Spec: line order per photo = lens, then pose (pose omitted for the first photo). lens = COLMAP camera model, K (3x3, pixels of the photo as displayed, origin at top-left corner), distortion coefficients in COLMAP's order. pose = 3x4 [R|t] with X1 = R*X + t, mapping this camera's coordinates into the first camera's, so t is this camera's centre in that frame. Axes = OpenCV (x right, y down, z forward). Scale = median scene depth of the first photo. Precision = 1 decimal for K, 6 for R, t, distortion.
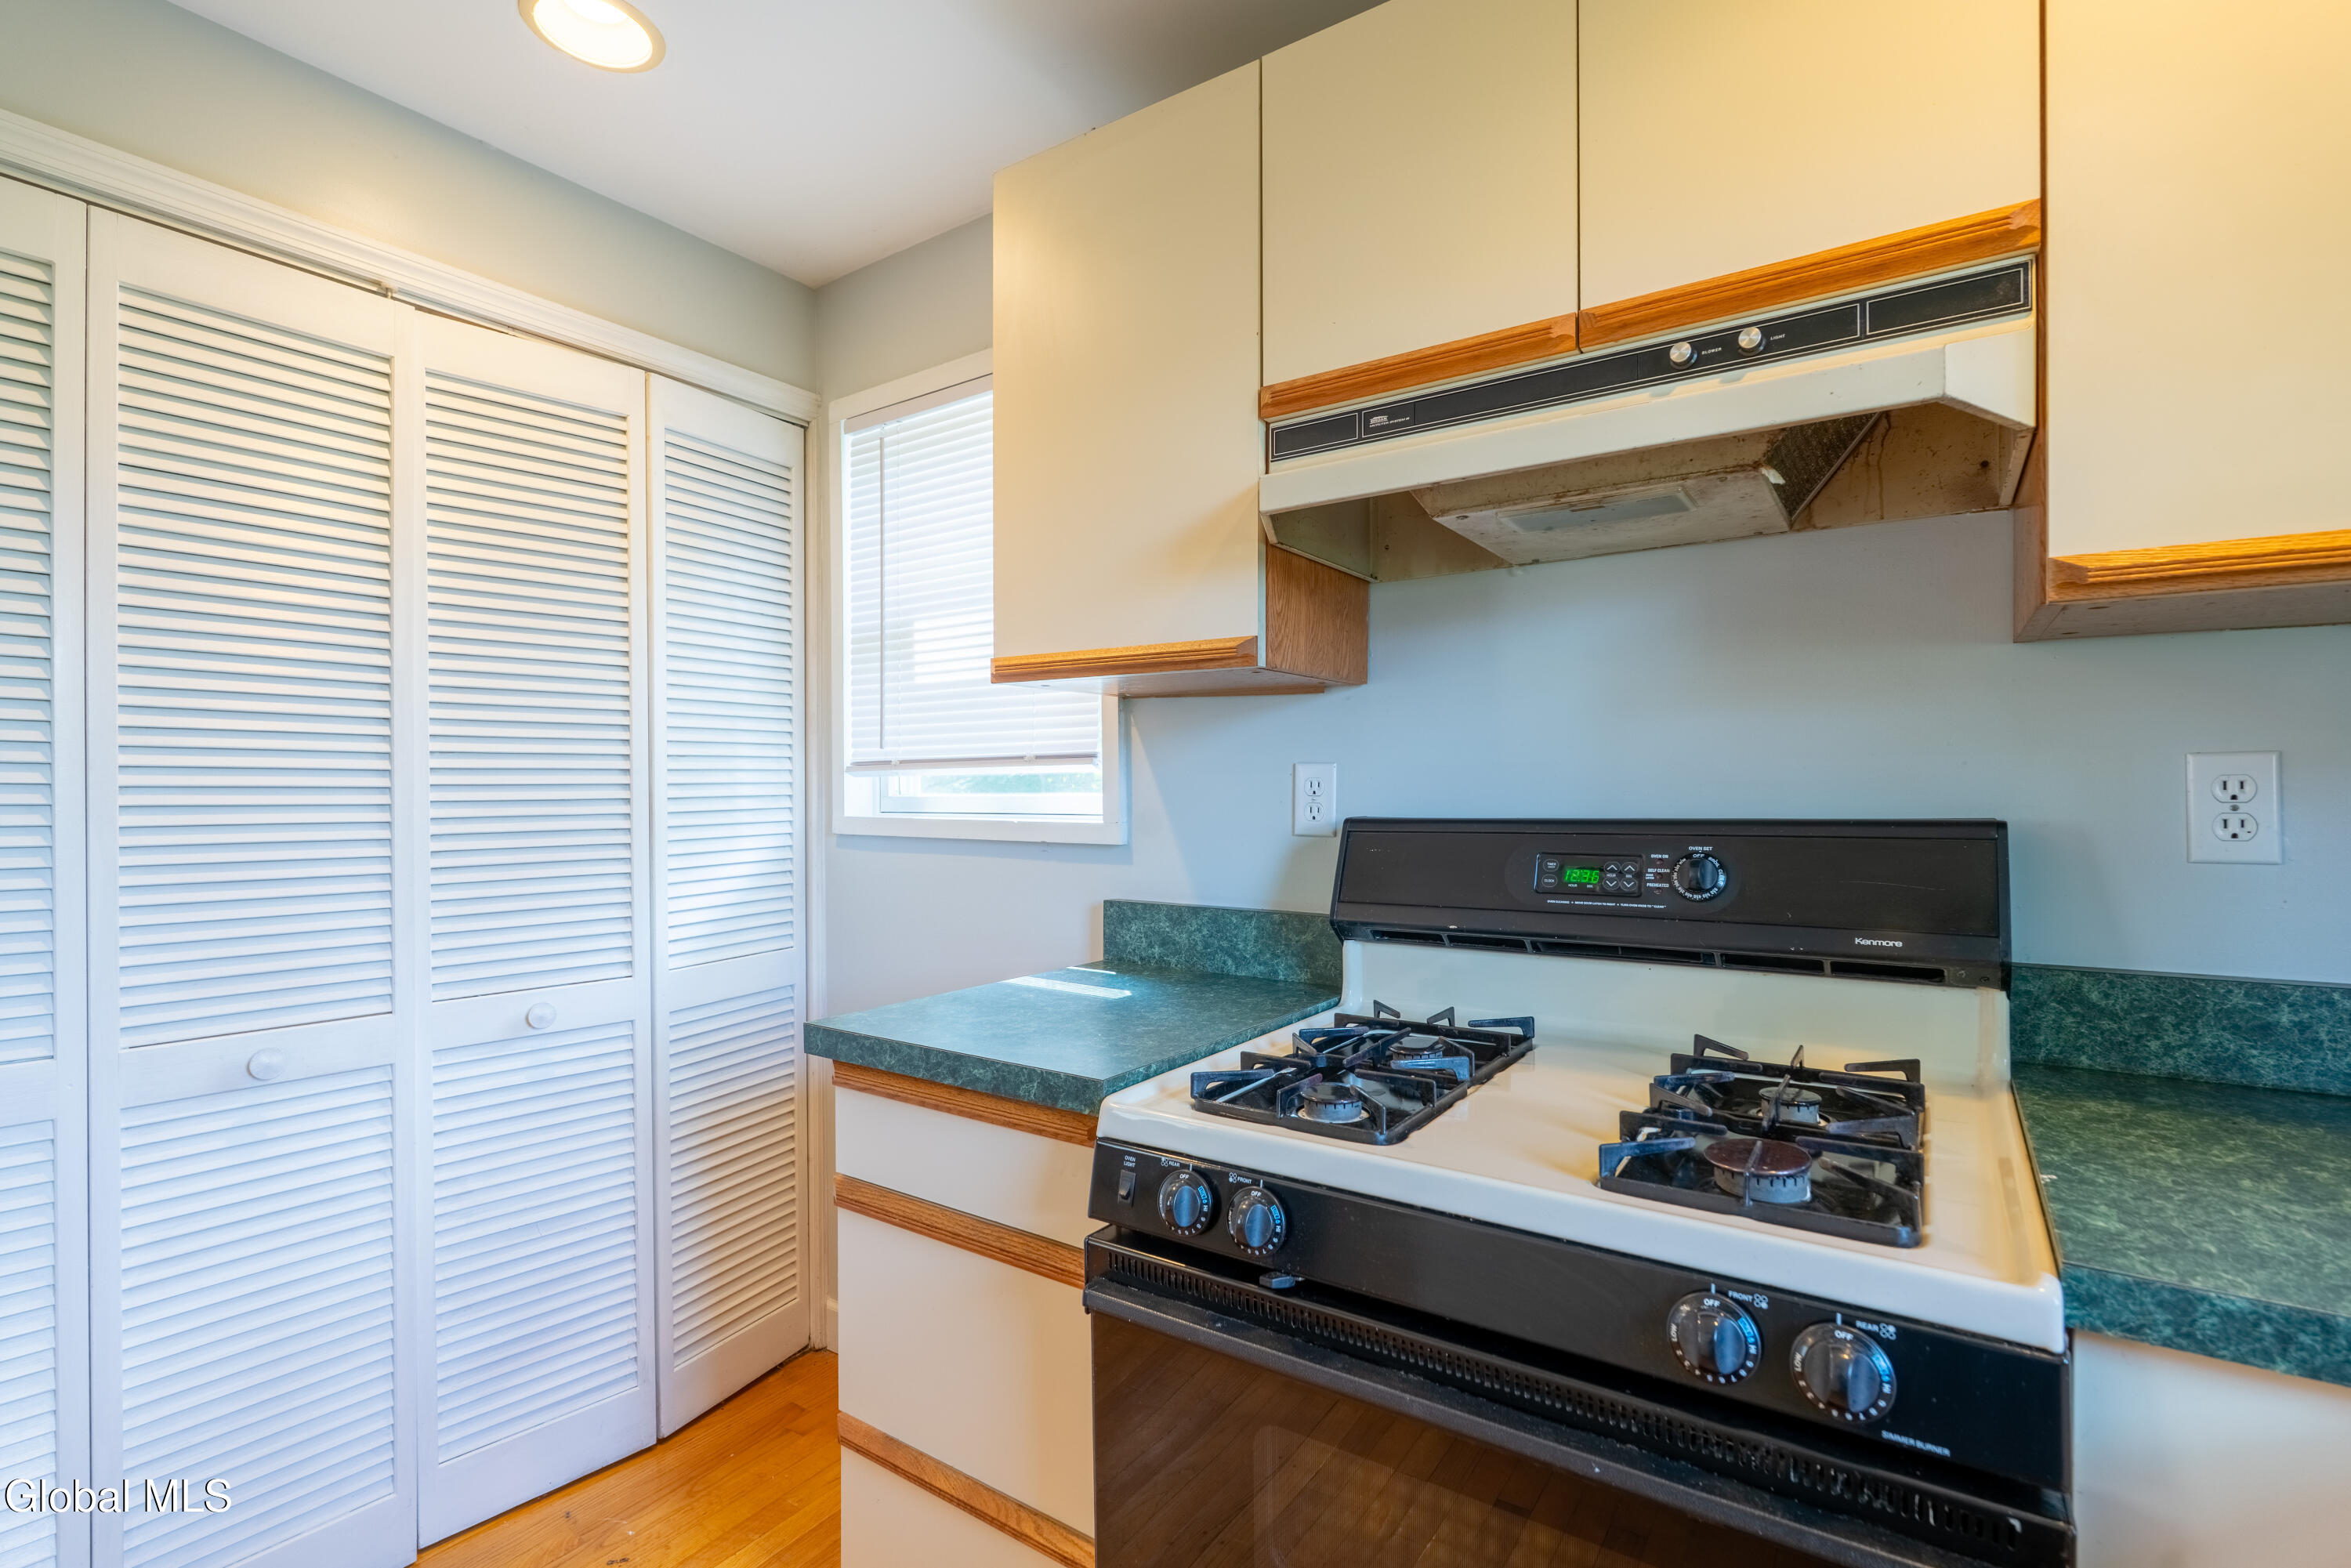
lens RADIAL K [[1107.1, 0, 1173.6], [0, 1107.1, 787.8], [0, 0, 1]] dist [-0.004167, 0.001299]
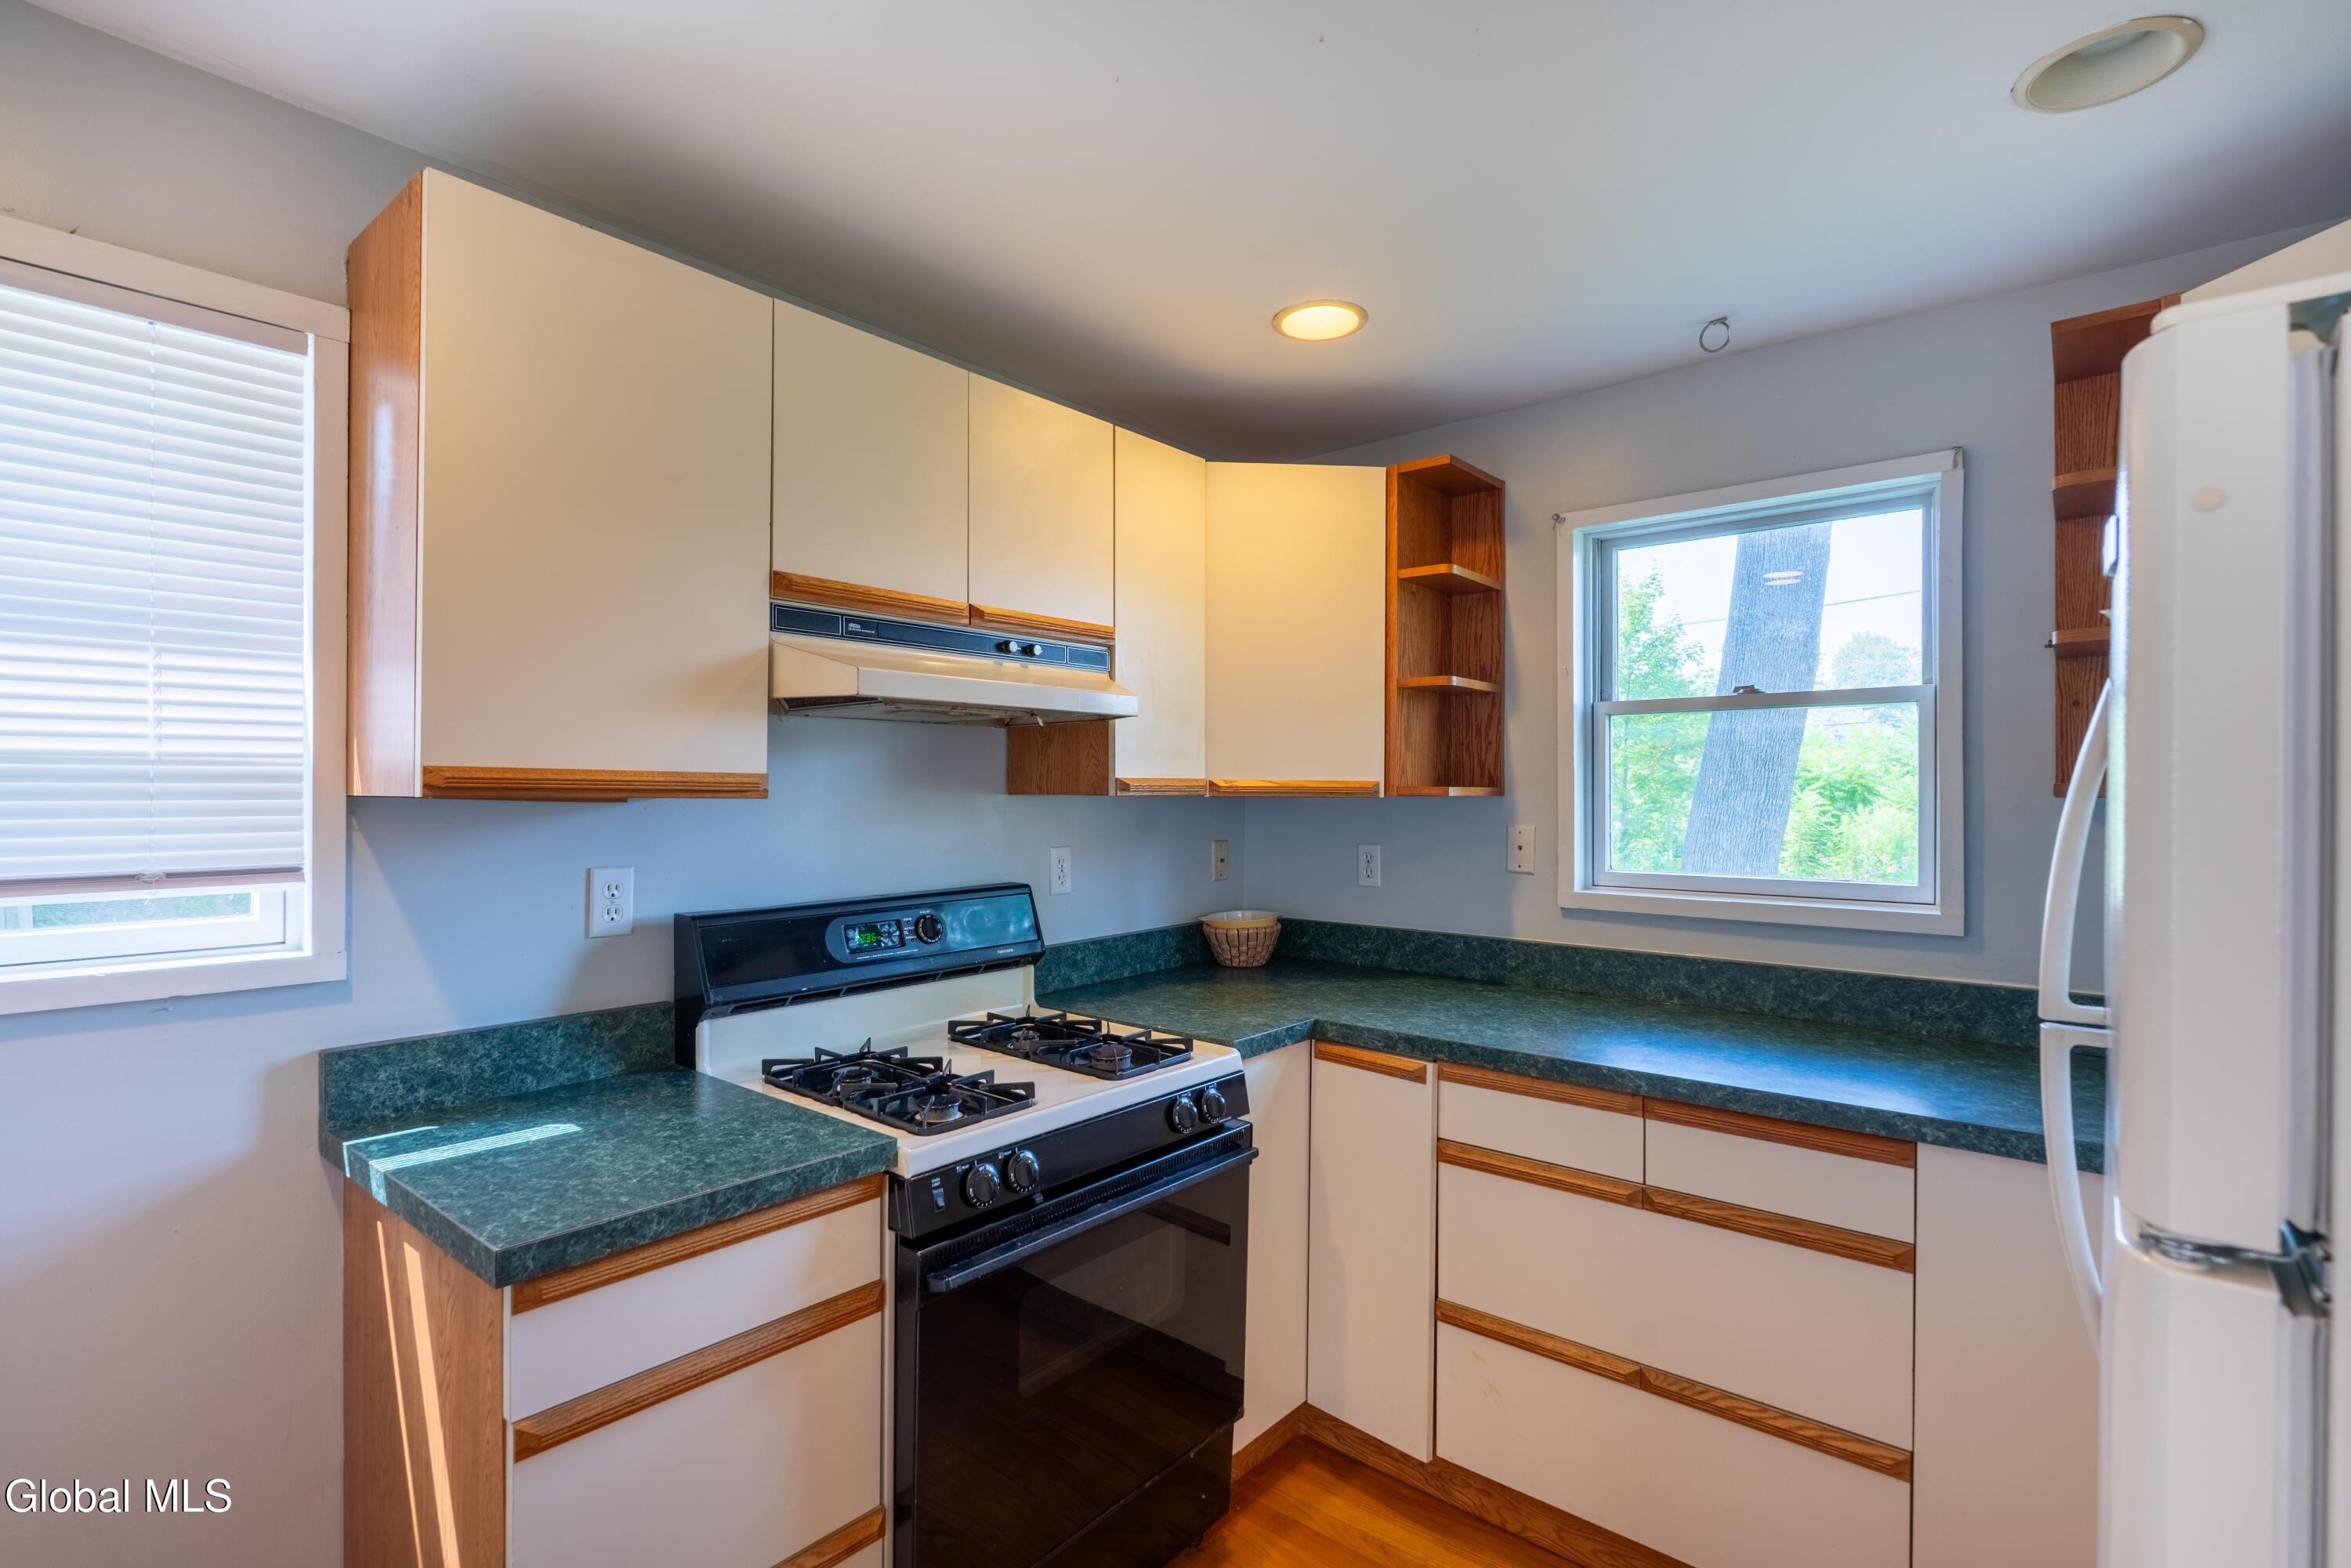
lens RADIAL K [[1107.1, 0, 1166.1], [0, 1107.1, 781.0], [0, 0, 1]] dist [-0.004167, 0.001299]
pose [[0.088973, 0.012042, 0.995961, -1.227305], [-0.001840, 0.999927, -0.011926, -0.130163], [-0.996032, -0.000771, 0.088989, 0.516721]]
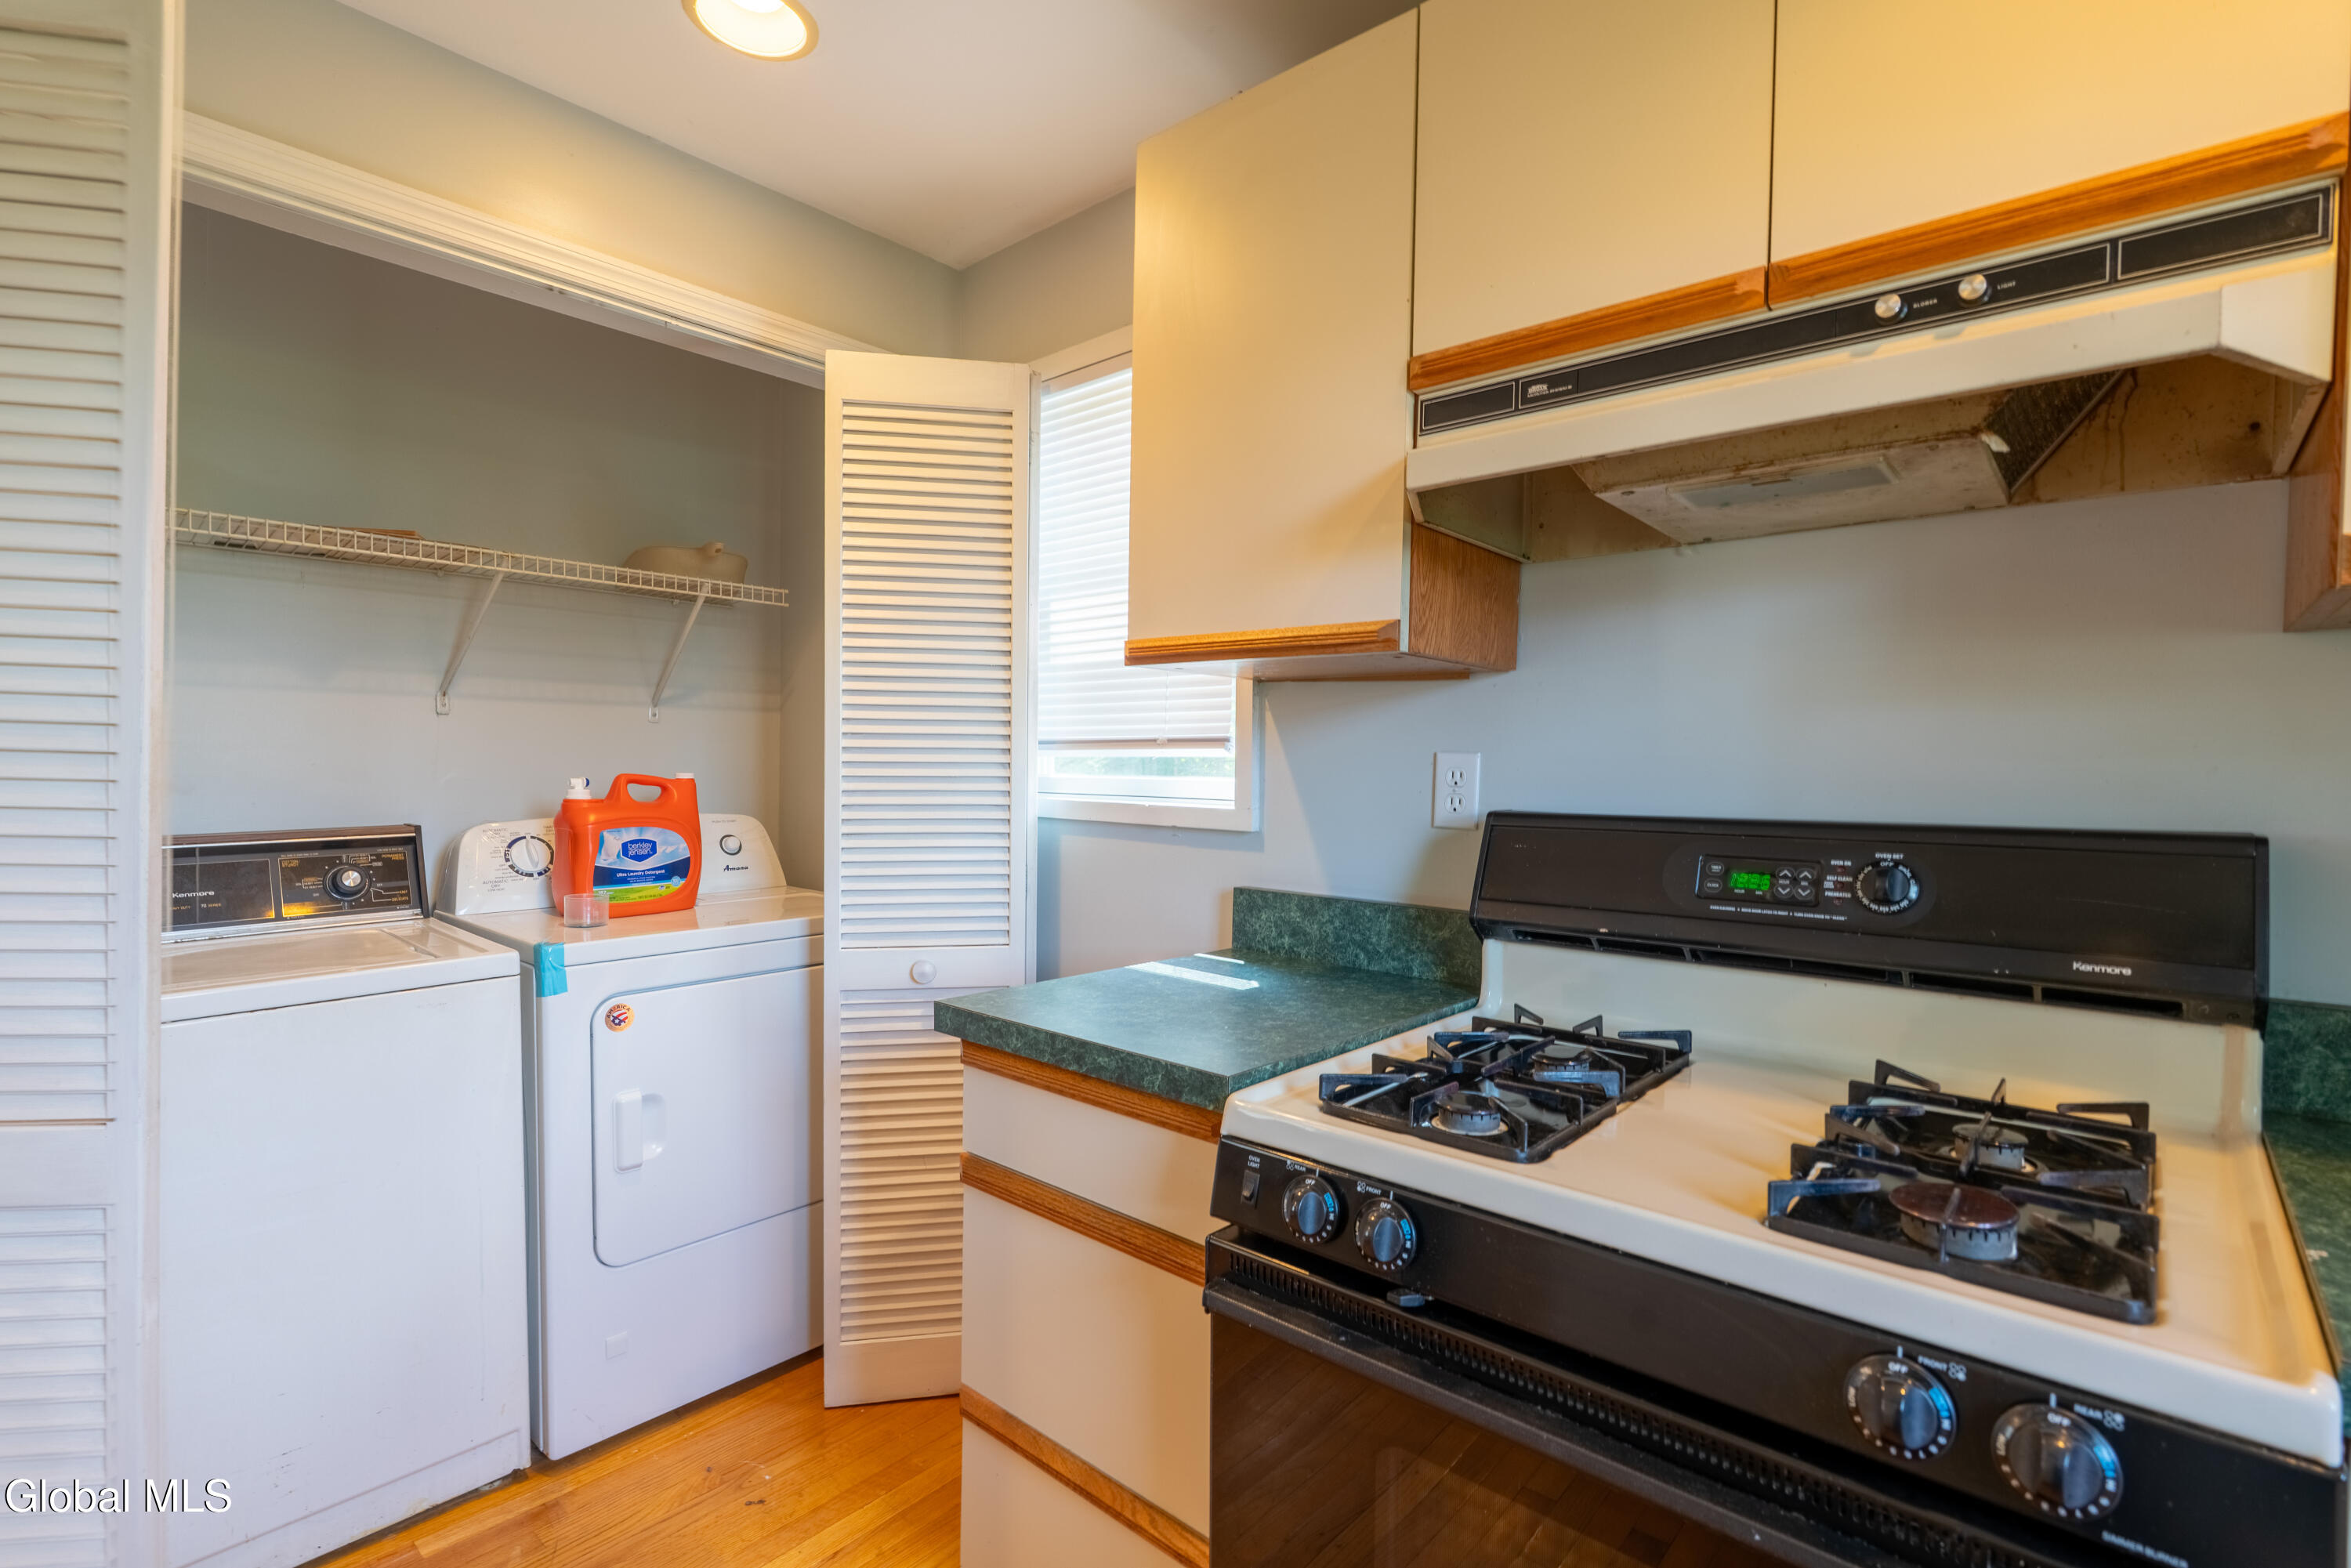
lens RADIAL K [[1107.1, 0, 1171.8], [0, 1107.1, 788.1], [0, 0, 1]] dist [-0.004167, 0.001299]
pose [[0.992415, 0.022978, -0.120767, -0.001249], [-0.020783, 0.999596, 0.019402, -0.006971], [0.121164, -0.016745, 0.992491, 0.028606]]
